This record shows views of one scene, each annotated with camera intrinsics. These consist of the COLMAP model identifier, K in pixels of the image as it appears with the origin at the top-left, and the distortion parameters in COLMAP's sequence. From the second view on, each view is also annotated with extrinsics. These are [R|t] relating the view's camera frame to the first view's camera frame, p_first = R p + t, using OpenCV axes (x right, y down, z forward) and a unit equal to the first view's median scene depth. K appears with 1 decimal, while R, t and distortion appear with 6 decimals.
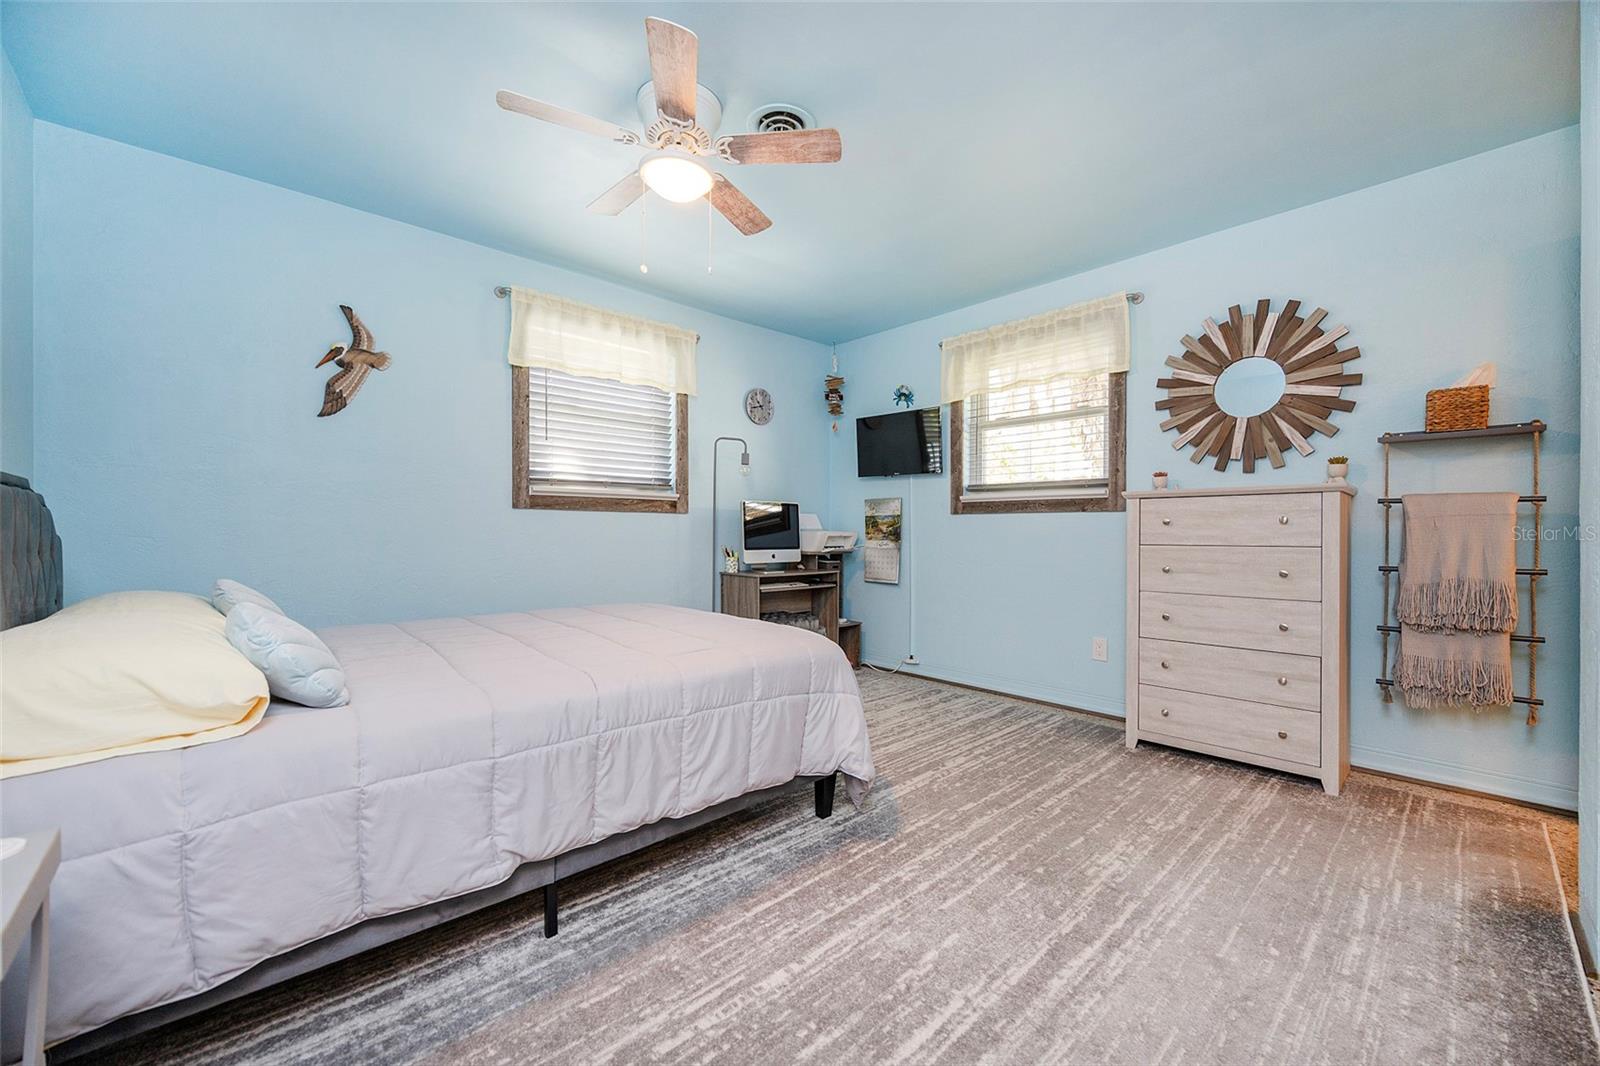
lens RADIAL K [[633.6, 0, 800.0], [0, 633.6, 533.0], [0, 0, 1]] dist [-0.023101, 0.000036]
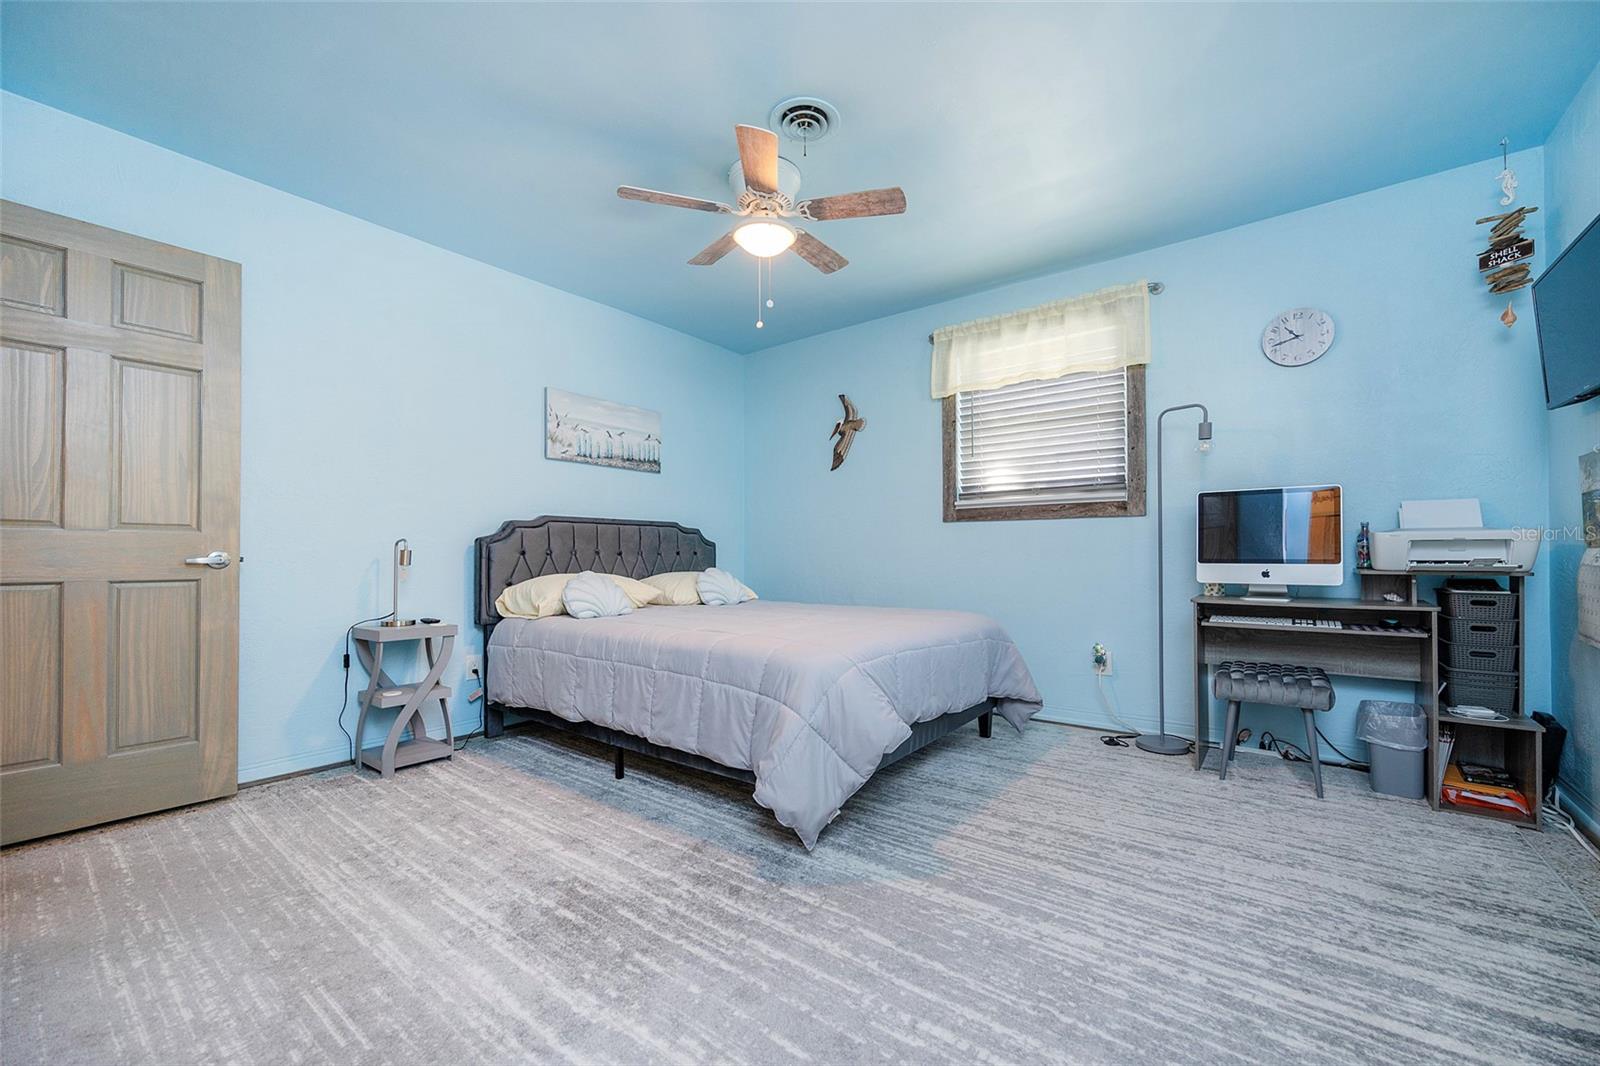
lens RADIAL K [[626.0, 0, 805.4], [0, 626.0, 543.9], [0, 0, 1]] dist [-0.002675, -0.000206]
pose [[0.169843, -0.019388, -0.985280, 0.625605], [0.004271, 0.999812, -0.018938, 0.021139], [0.985462, -0.000992, 0.169894, 0.557401]]
